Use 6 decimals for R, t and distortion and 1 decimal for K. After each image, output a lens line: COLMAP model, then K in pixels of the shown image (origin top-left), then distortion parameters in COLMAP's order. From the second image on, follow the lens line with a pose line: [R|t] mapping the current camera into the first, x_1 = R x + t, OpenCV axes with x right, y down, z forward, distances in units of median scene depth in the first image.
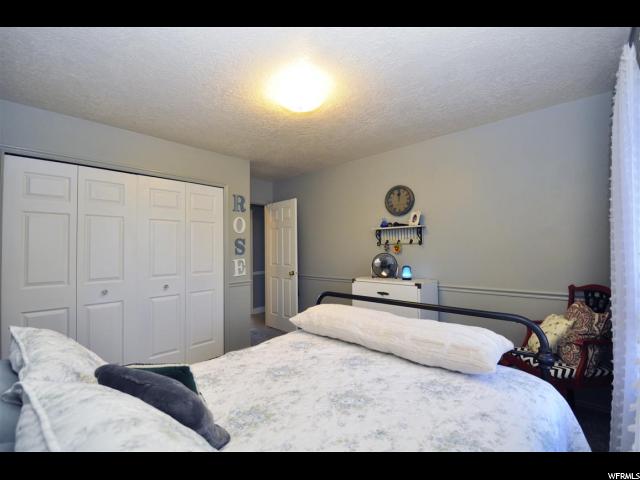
lens RADIAL K [[280.9, 0, 320.8], [0, 280.9, 240.9], [0, 0, 1]] dist [0.001733, 0.000070]
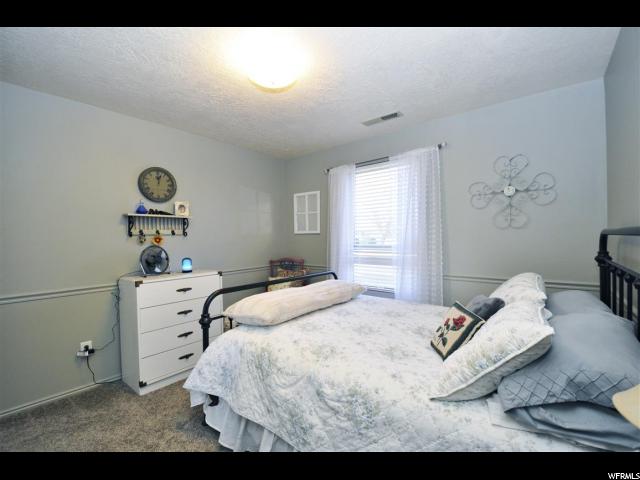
lens RADIAL K [[280.9, 0, 320.9], [0, 280.9, 241.1], [0, 0, 1]] dist [0.001733, 0.000070]
pose [[-0.013754, -0.005177, 0.999892, -0.609419], [-0.011041, 0.999926, 0.005025, 0.020319], [-0.999844, -0.010970, -0.013810, 0.520580]]
